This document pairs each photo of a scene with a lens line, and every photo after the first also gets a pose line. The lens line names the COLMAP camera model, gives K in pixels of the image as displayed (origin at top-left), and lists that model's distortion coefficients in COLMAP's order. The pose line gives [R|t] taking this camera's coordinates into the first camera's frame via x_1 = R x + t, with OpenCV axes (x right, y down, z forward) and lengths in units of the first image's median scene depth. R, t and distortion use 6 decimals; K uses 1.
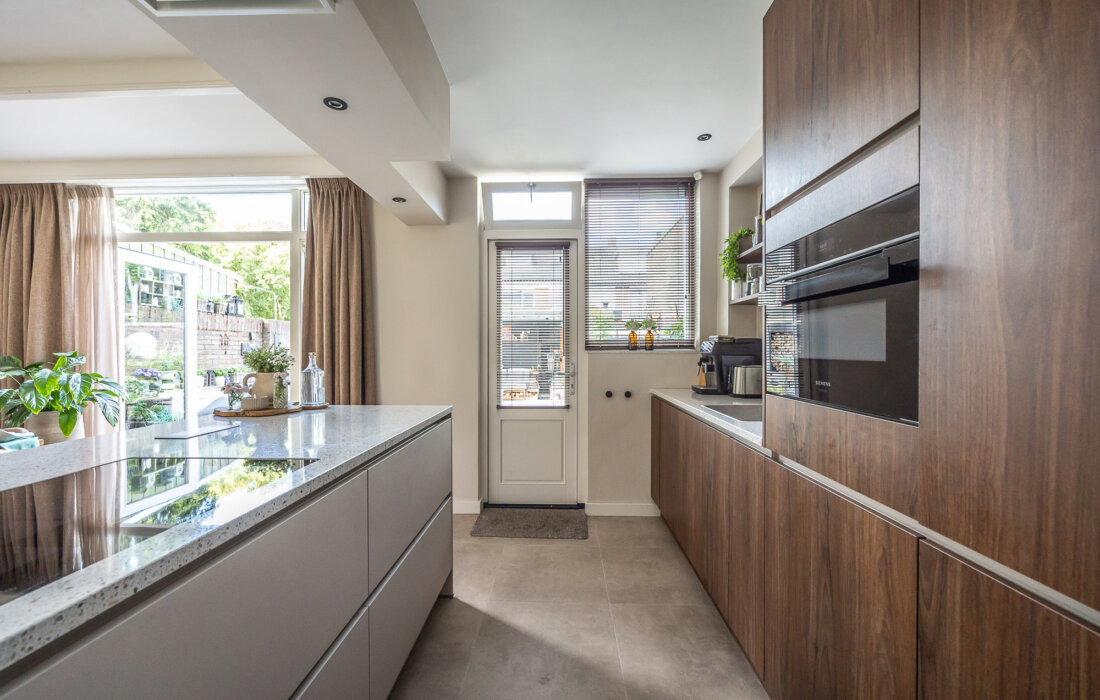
lens RADIAL K [[445.1, 0, 551.0], [0, 445.1, 356.3], [0, 0, 1]] dist [0.002098, -0.000353]
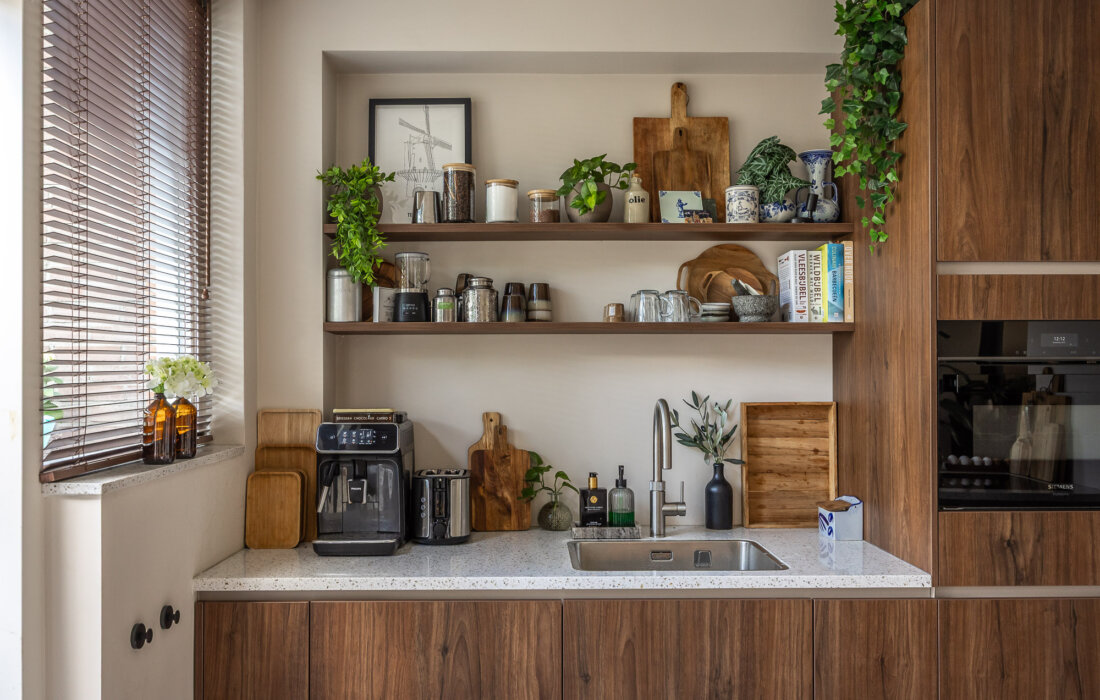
lens RADIAL K [[920.7, 0, 550.7], [0, 920.7, 354.9], [0, 0, 1]] dist [0.001624, 0.004315]
pose [[-0.063905, 0.013527, 0.997864, -1.394152], [0.016654, 0.999783, -0.012487, -0.230626], [-0.997817, 0.015820, -0.064116, 2.440701]]
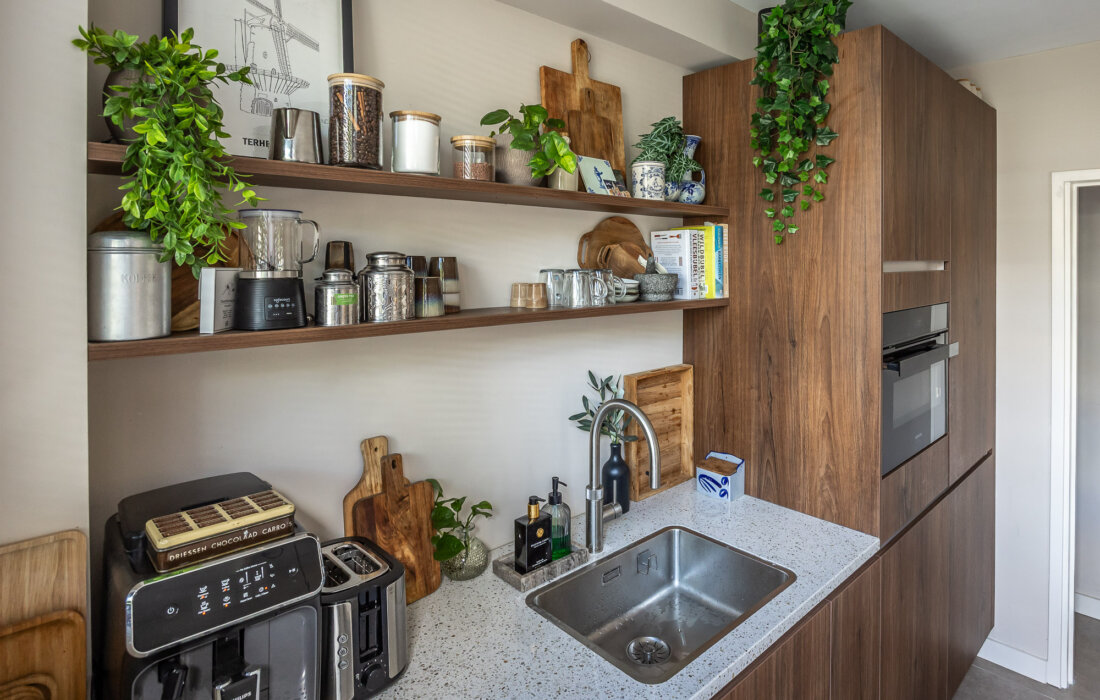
lens RADIAL K [[595.3, 0, 642.8], [0, 595.3, 257.7], [0, 0, 1]] dist [-0.016767, 0.000404]
pose [[-0.750675, -0.001652, 0.660670, 0.101192], [0.005048, 0.999953, 0.008236, -0.480678], [-0.660653, 0.009518, -0.750631, 2.996238]]
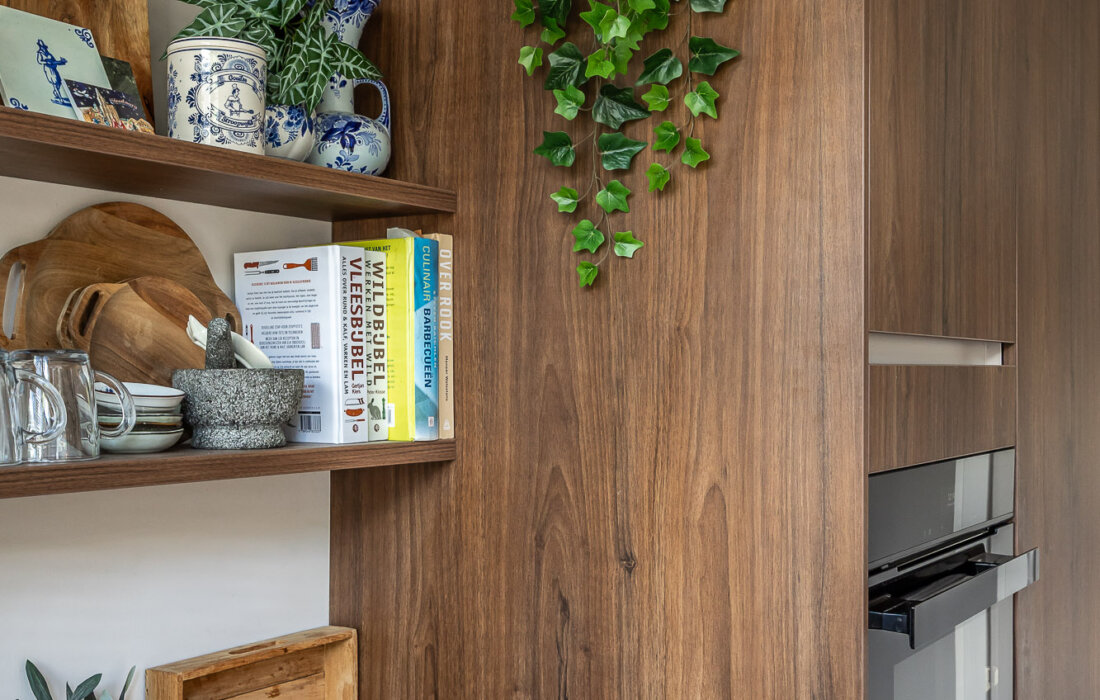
lens RADIAL K [[1339.6, 0, 543.6], [0, 1339.6, 347.8], [0, 0, 1]] dist [-0.009347, 0.000000]
pose [[-0.857997, 0.002917, 0.513647, 0.265680], [0.001655, 0.999994, -0.002915, -0.437276], [-0.513653, -0.001651, -0.857997, 2.667129]]
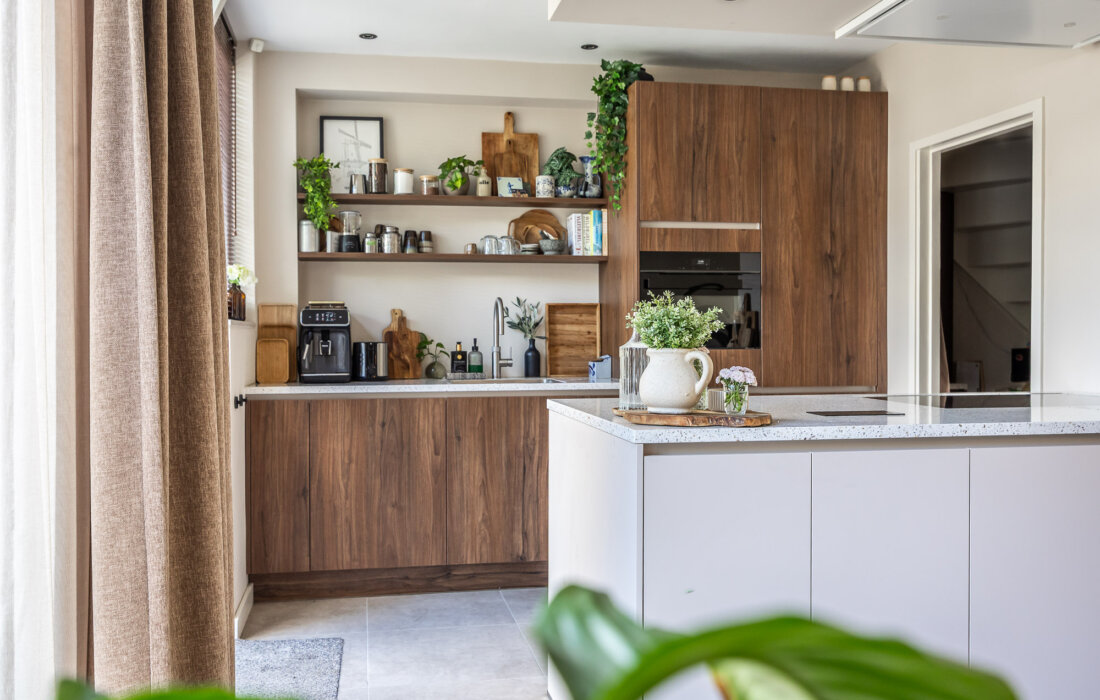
lens RADIAL K [[958.8, 0, 544.4], [0, 958.8, 332.8], [0, 0, 1]] dist [0.019797, 0.004404]
pose [[-0.226893, 0.001870, 0.973918, -3.383188], [0.019409, 0.999808, 0.002602, 0.019735], [-0.973726, 0.019493, -0.226885, 2.803520]]
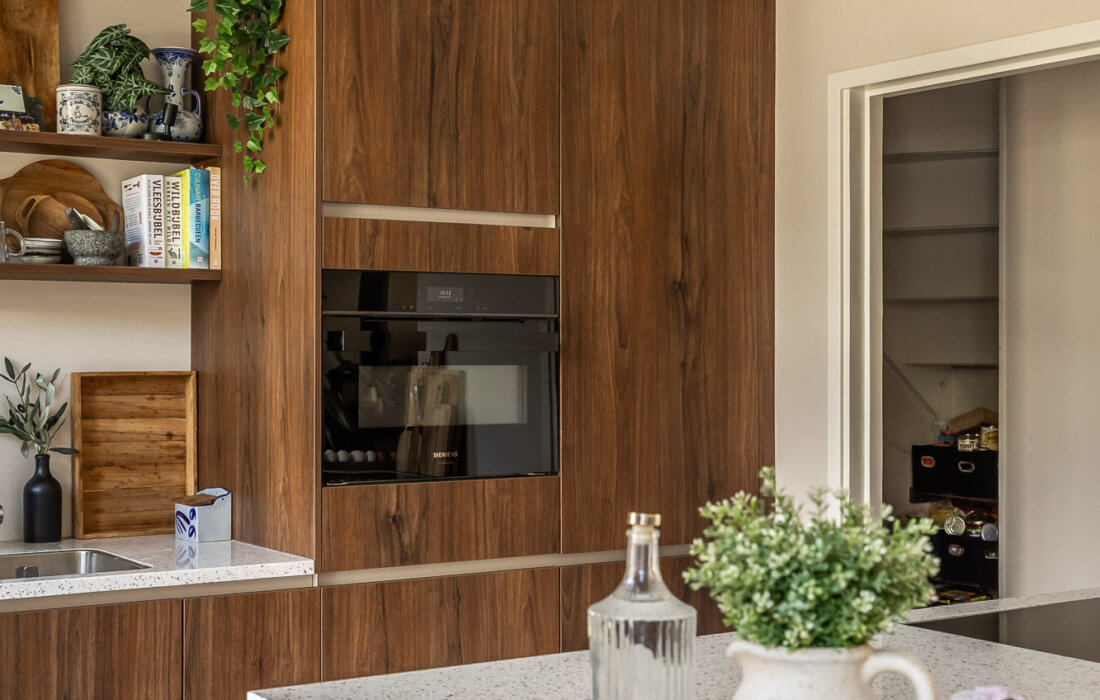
lens RADIAL K [[1614.9, 0, 582.3], [0, 1614.9, 335.9], [0, 0, 1]] dist [-0.003729, 0.000000]
pose [[-0.597623, 0.008772, 0.801729, -2.250607], [0.013543, 0.999908, -0.000844, -0.177442], [-0.801663, 0.010353, -0.597687, 2.938133]]
